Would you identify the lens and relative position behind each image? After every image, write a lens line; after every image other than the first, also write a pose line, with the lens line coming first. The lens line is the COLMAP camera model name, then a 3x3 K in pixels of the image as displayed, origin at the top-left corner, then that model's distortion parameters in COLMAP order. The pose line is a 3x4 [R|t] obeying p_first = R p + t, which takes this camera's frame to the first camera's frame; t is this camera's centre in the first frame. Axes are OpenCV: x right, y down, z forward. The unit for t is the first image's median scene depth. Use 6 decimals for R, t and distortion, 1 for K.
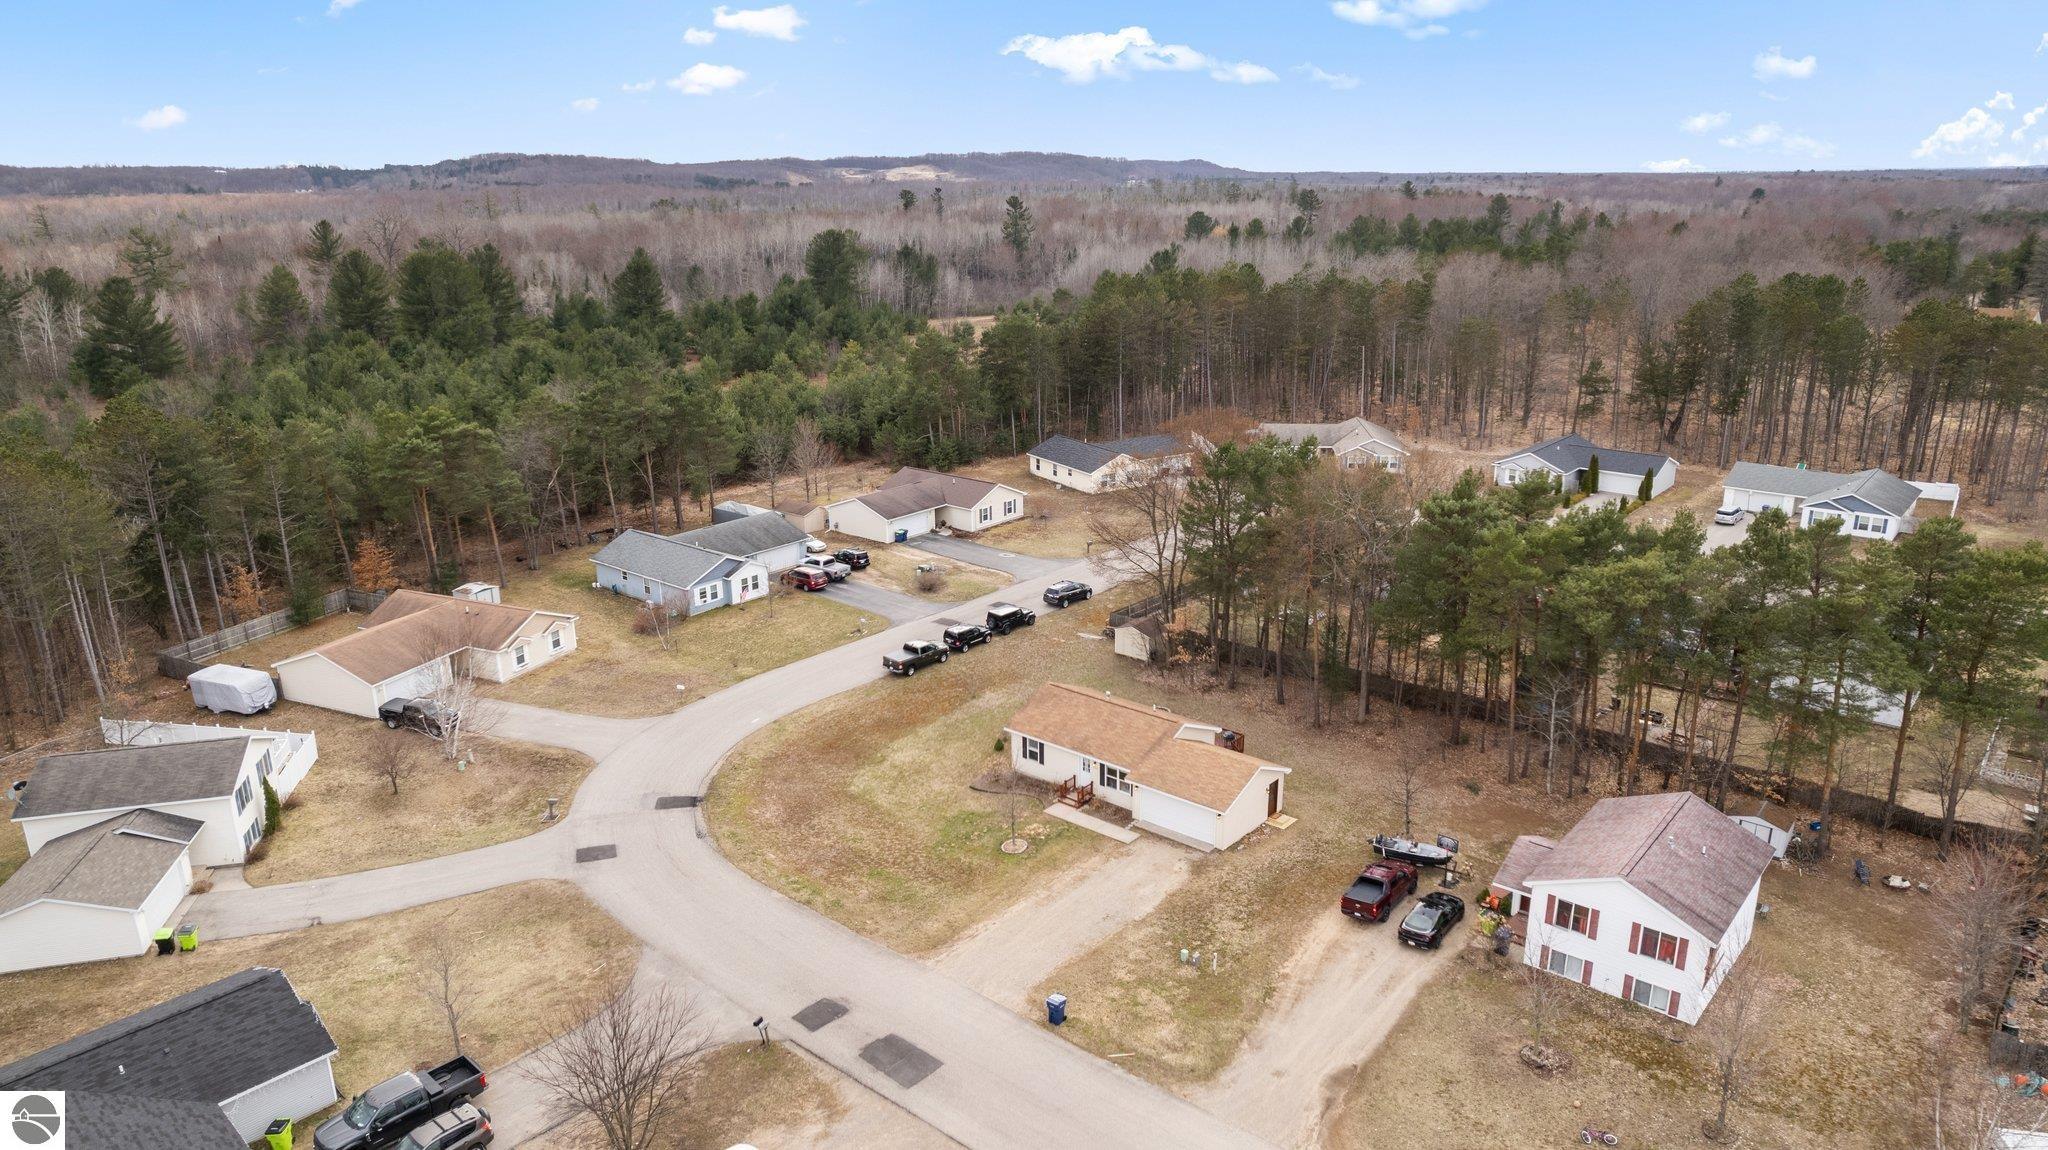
lens RADIAL K [[1308.2, 0, 1030.2], [0, 1308.2, 581.7], [0, 0, 1]] dist [-0.069466, 0.066751]
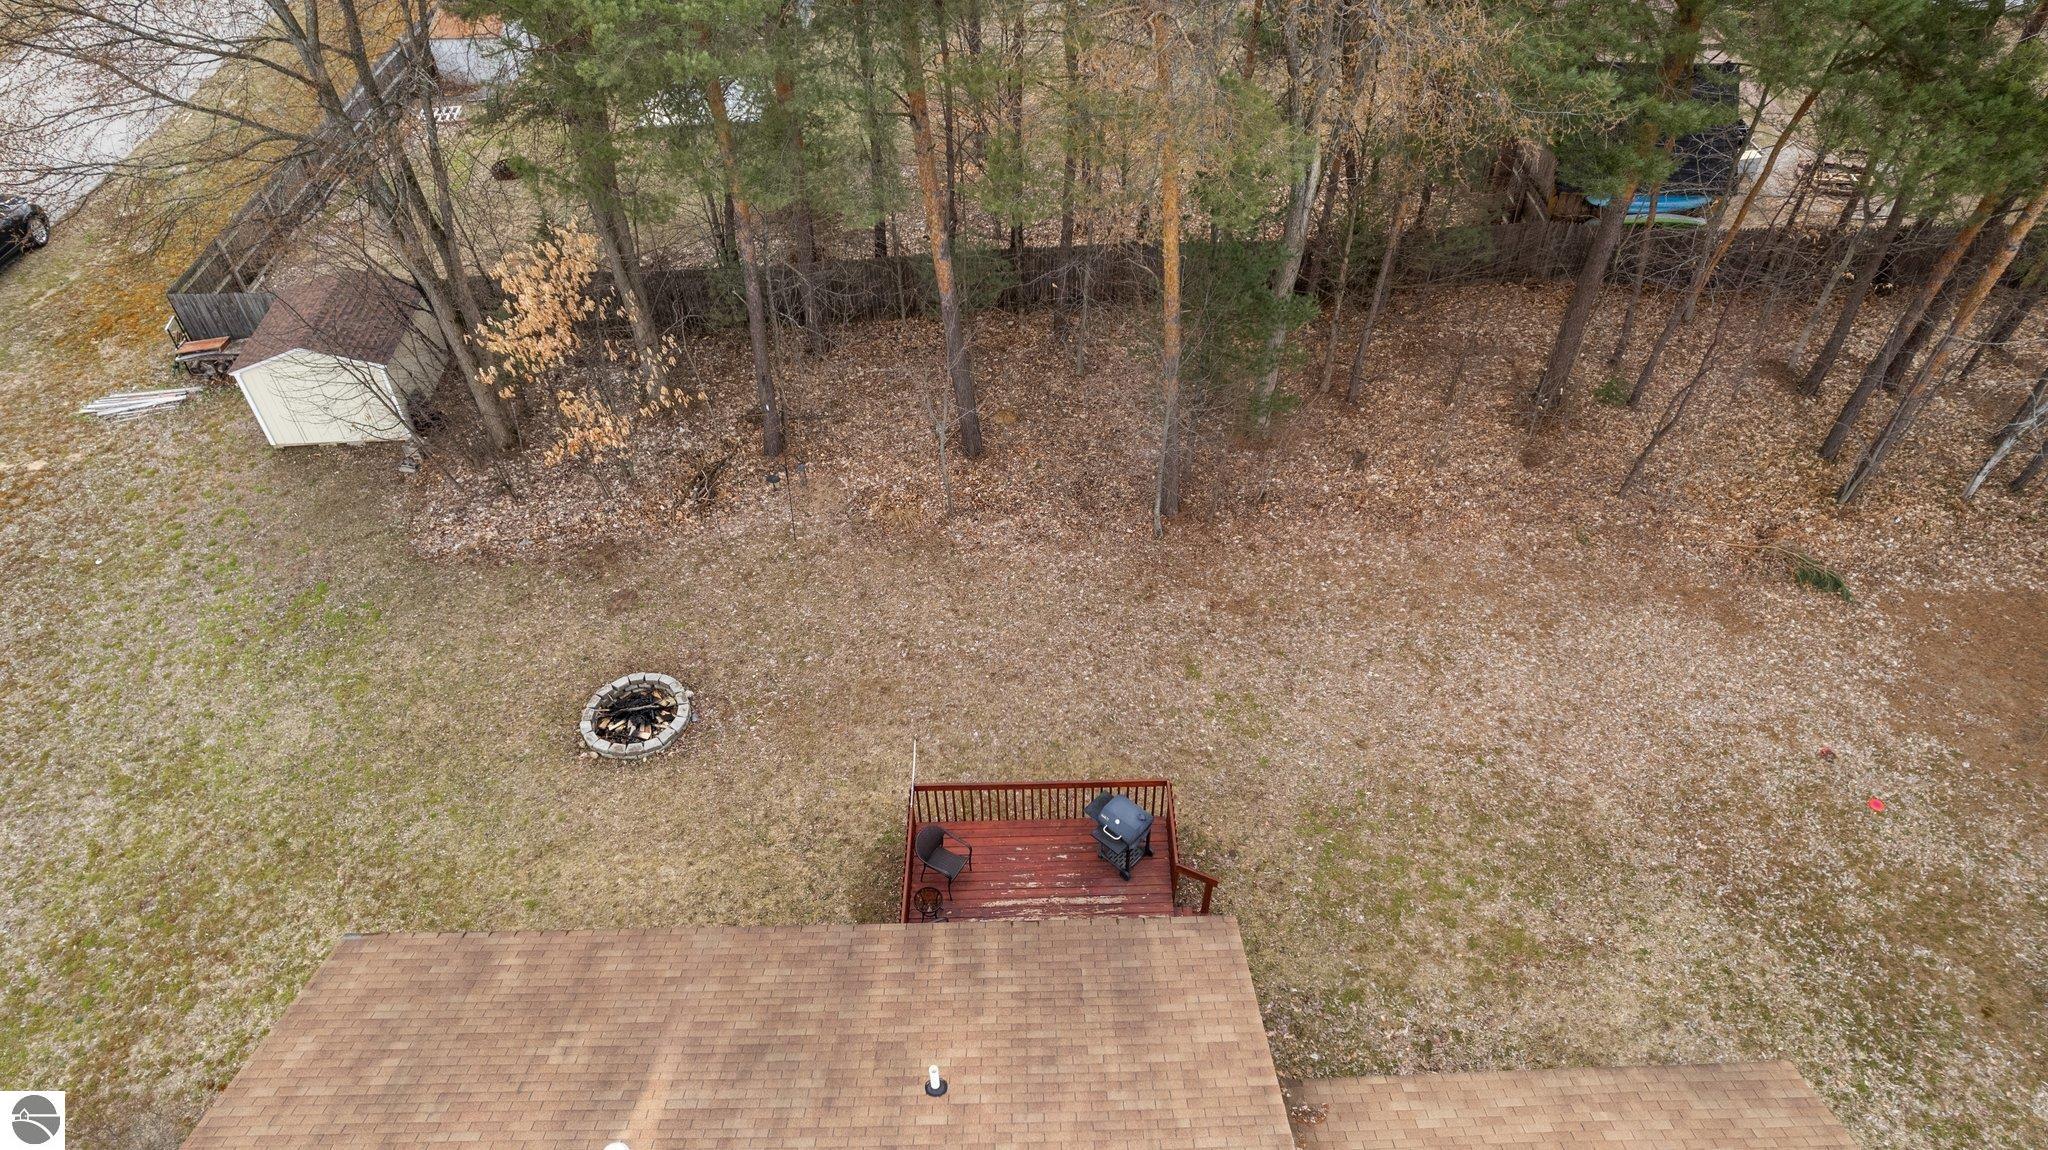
lens RADIAL K [[1308.2, 0, 1030.2], [0, 1308.2, 581.7], [0, 0, 1]] dist [-0.069466, 0.066751]
pose [[0.753860, -0.463758, 0.465427, 0.060171], [0.209954, 0.841268, 0.498185, -0.031394], [-0.622586, -0.277844, 0.731566, 0.912685]]
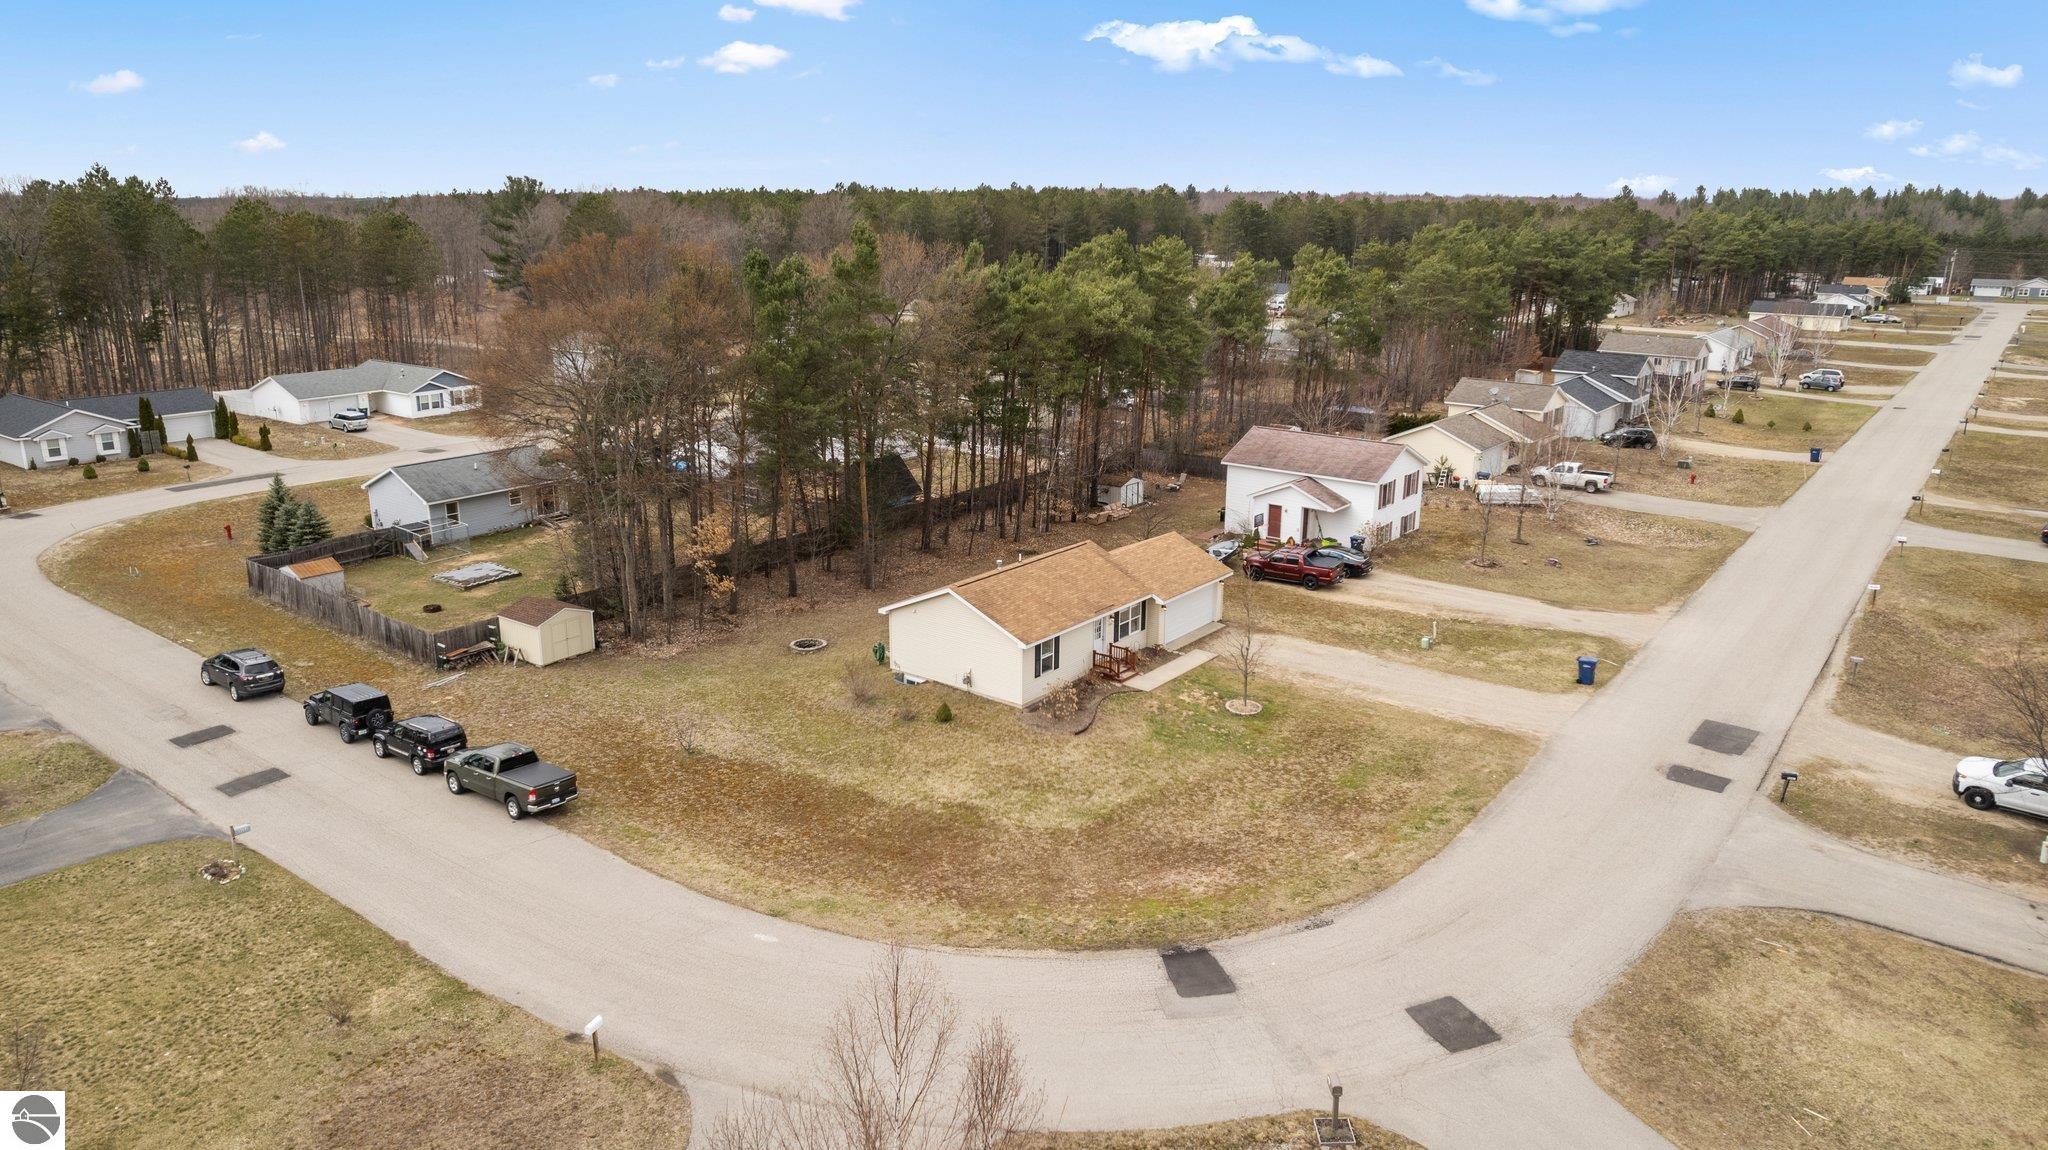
lens RADIAL K [[1348.6, 0, 1024.0], [0, 1348.6, 575.0], [0, 0, 1]] dist [-0.057059, 0.041272]
pose [[-0.050053, -0.260373, 0.964210, -0.693560], [0.293319, 0.919014, 0.263395, -0.106114], [-0.954703, 0.296005, 0.030373, 0.998780]]
